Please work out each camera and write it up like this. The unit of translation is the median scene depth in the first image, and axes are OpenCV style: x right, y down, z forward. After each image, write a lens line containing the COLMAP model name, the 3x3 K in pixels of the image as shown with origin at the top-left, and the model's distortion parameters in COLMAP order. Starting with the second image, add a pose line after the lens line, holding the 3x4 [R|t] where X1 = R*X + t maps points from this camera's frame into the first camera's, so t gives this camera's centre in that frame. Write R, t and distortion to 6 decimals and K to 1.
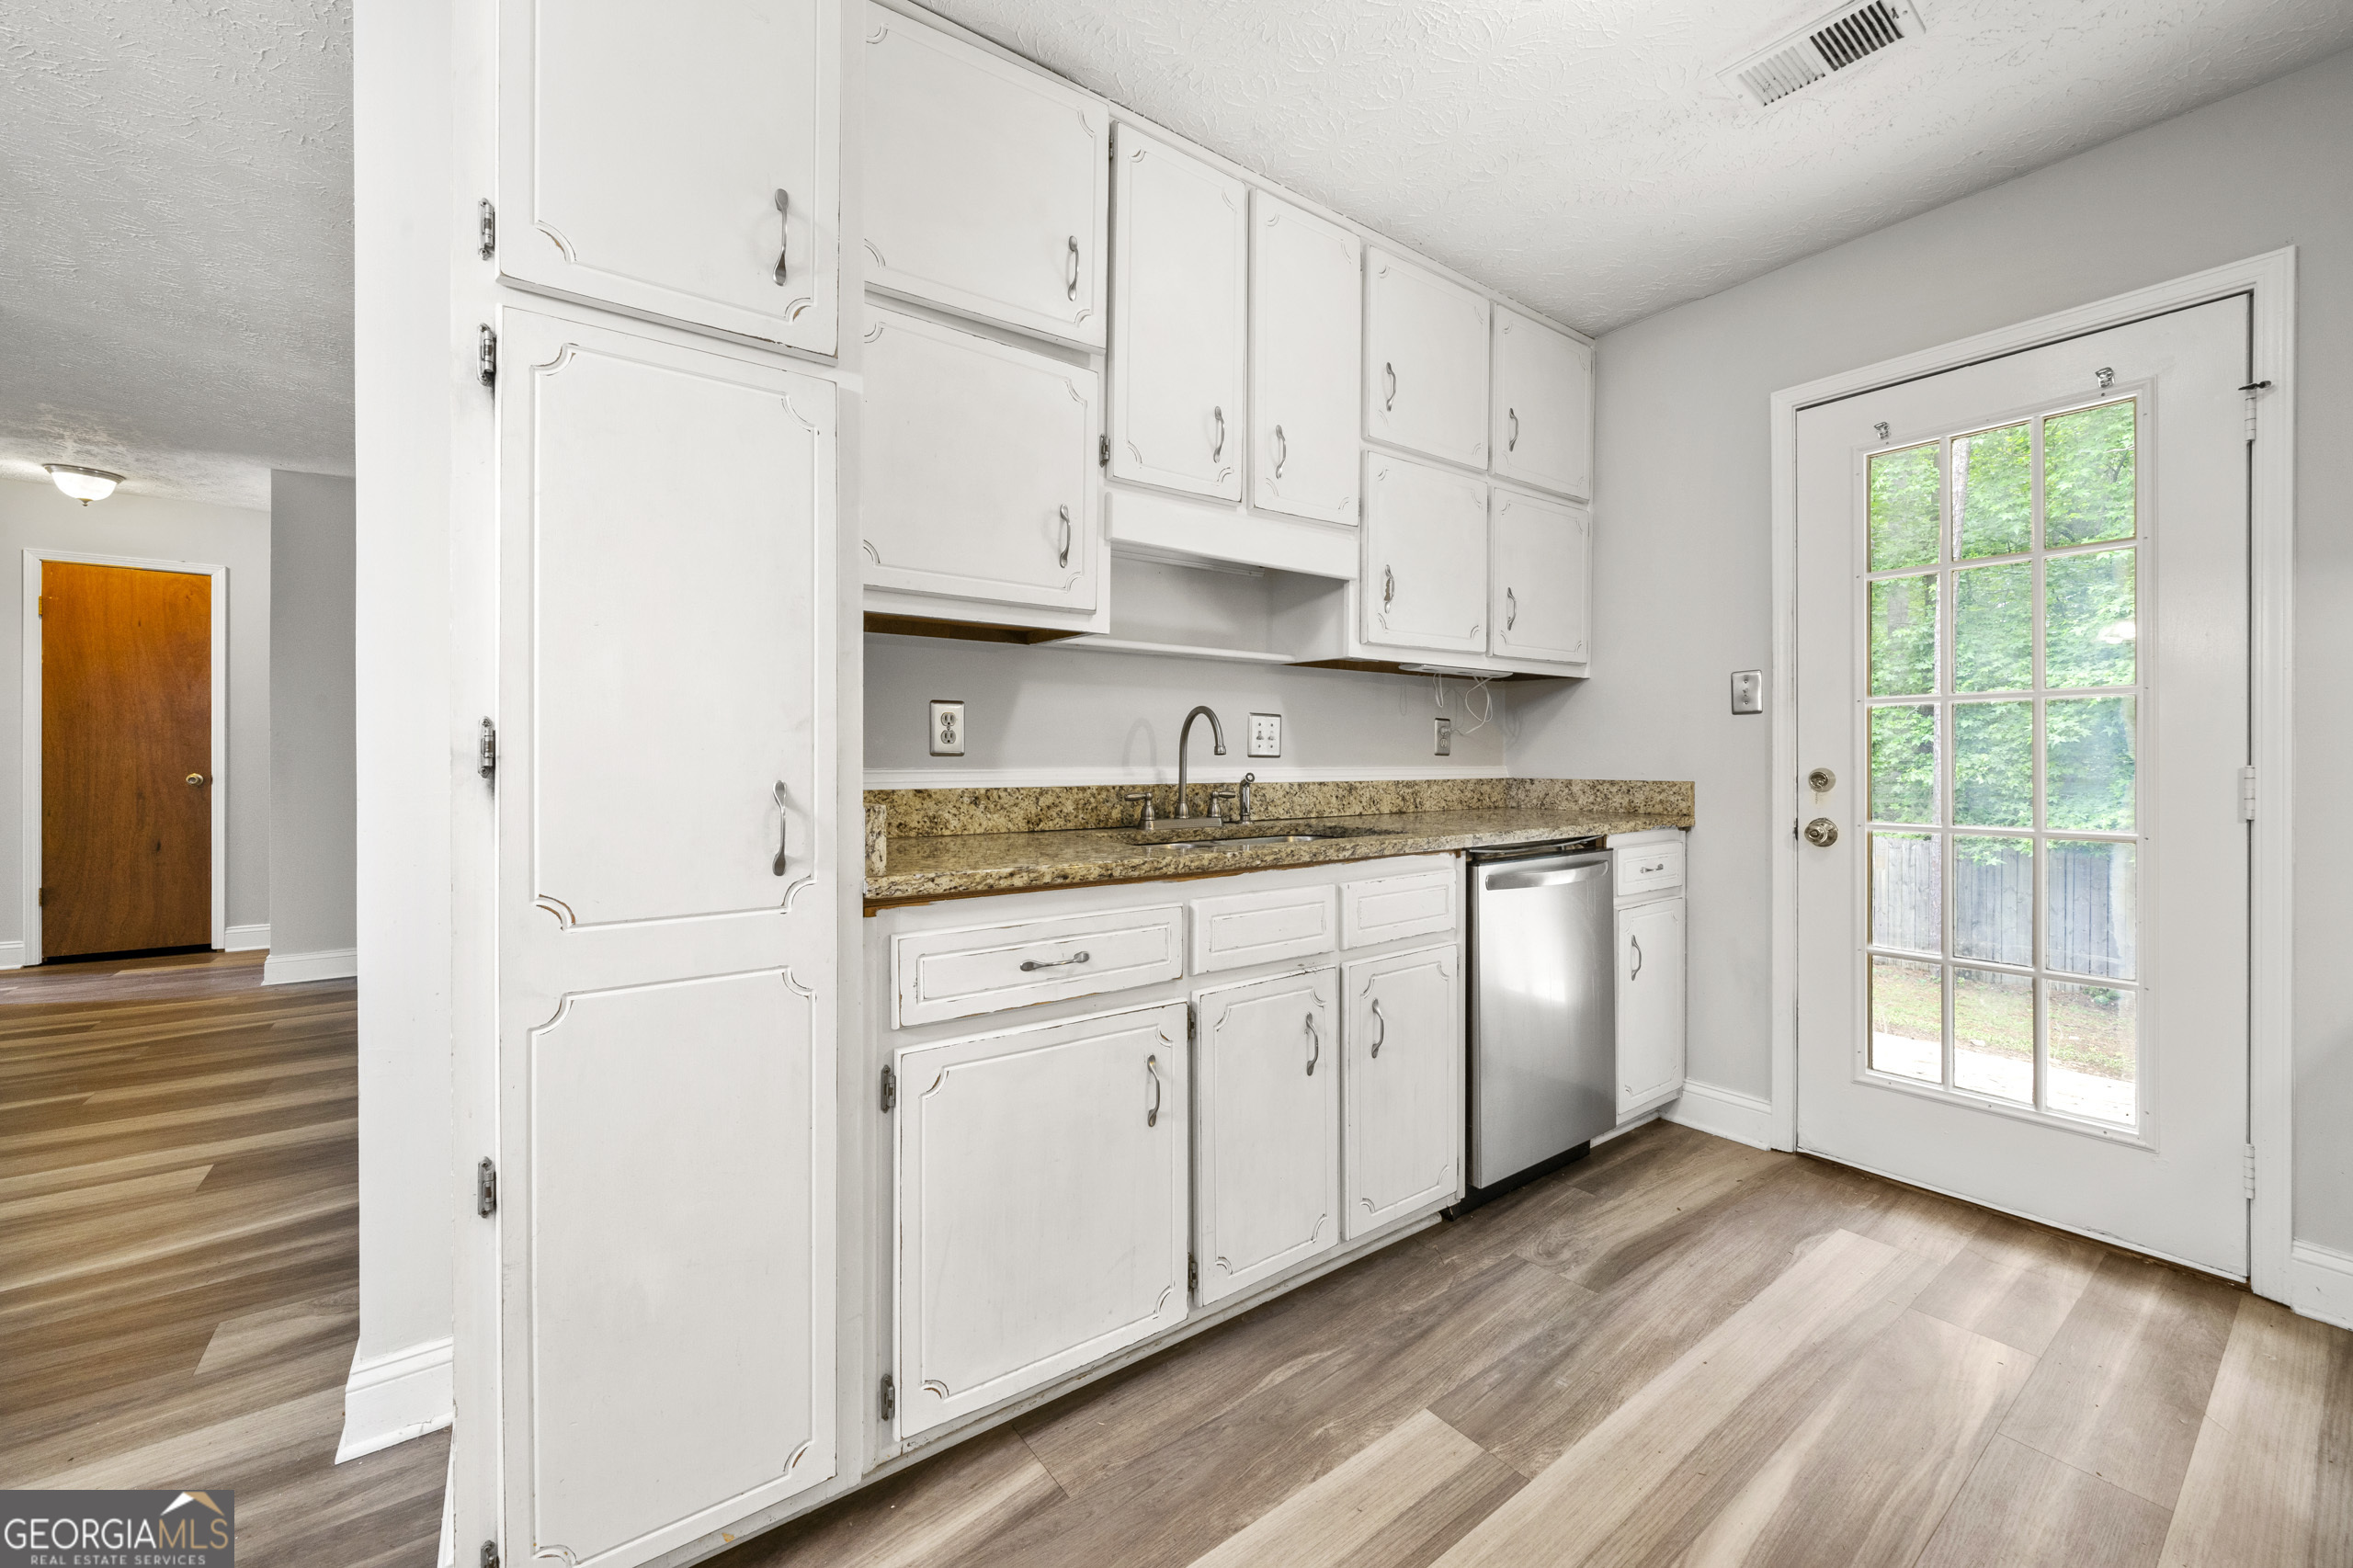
lens RADIAL K [[905.5, 0, 1176.7], [0, 905.5, 763.9], [0, 0, 1]] dist [-0.005692, -0.000096]
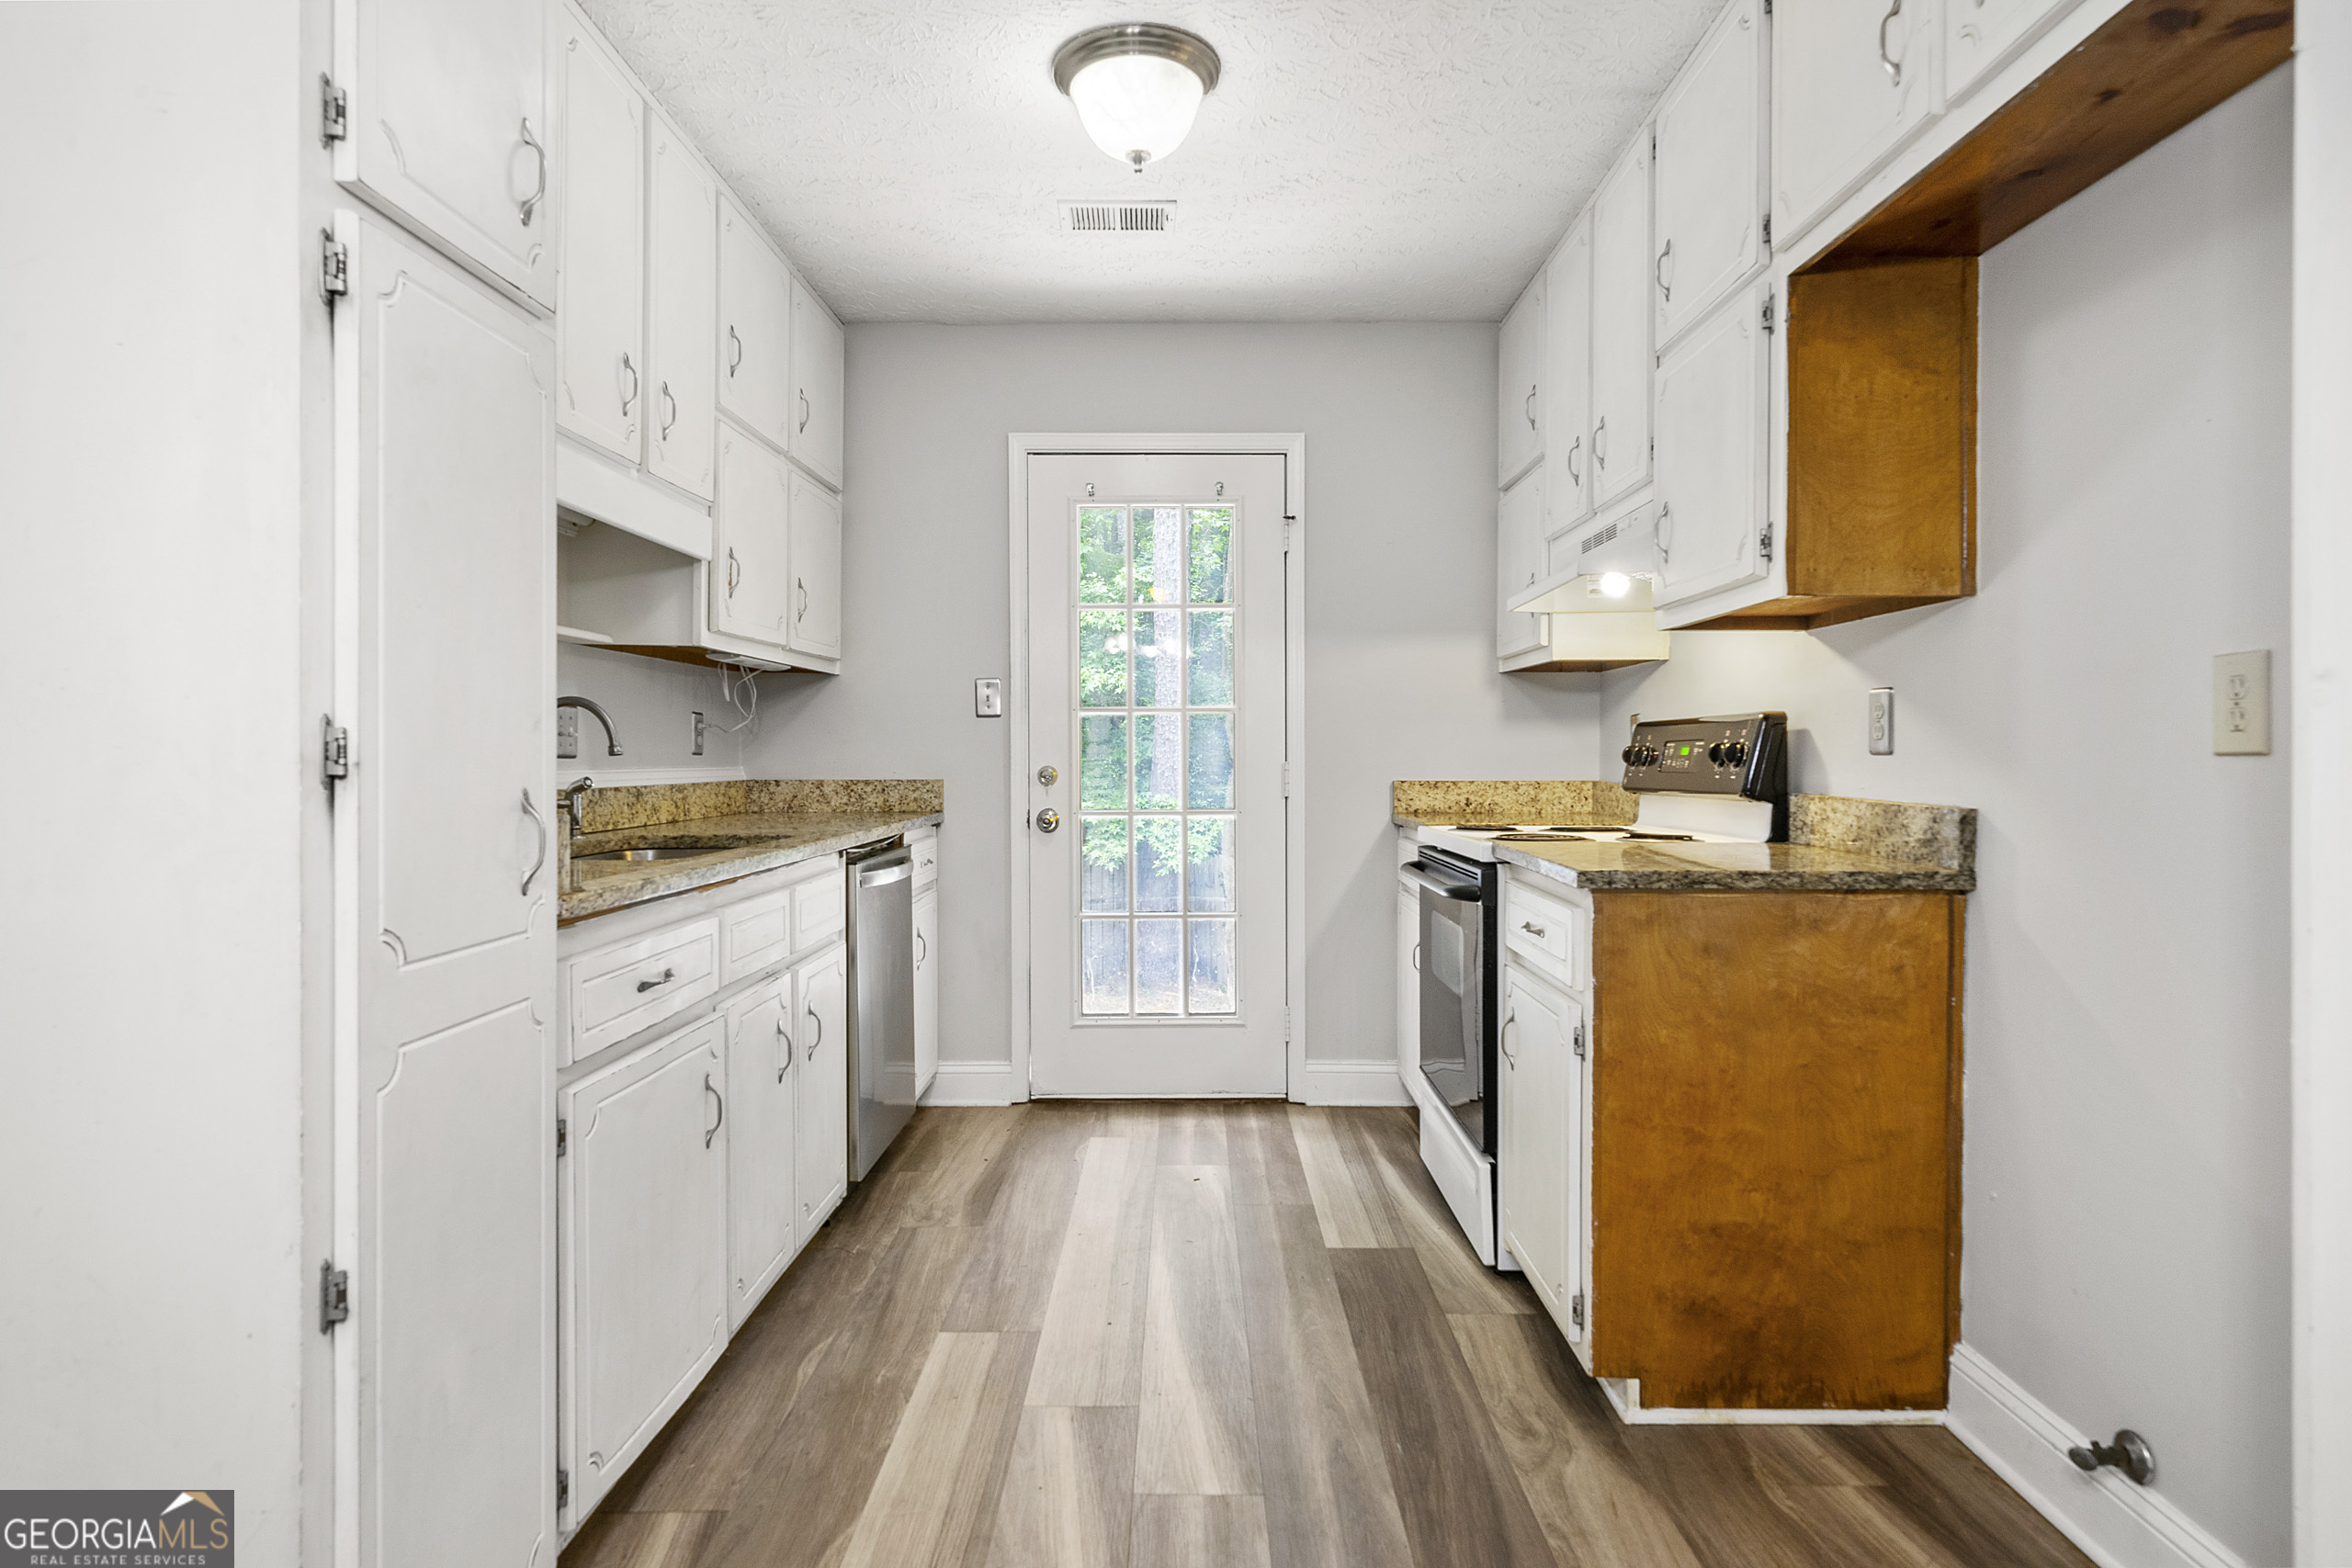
lens RADIAL K [[1266.2, 0, 1172.9], [0, 1266.2, 773.8], [0, 0, 1]] dist [-0.001584, 0.000797]
pose [[0.602183, -0.012196, 0.798265, -0.570708], [0.005083, 0.999922, 0.011442, -0.003862], [-0.798342, -0.002833, 0.602198, -0.135693]]
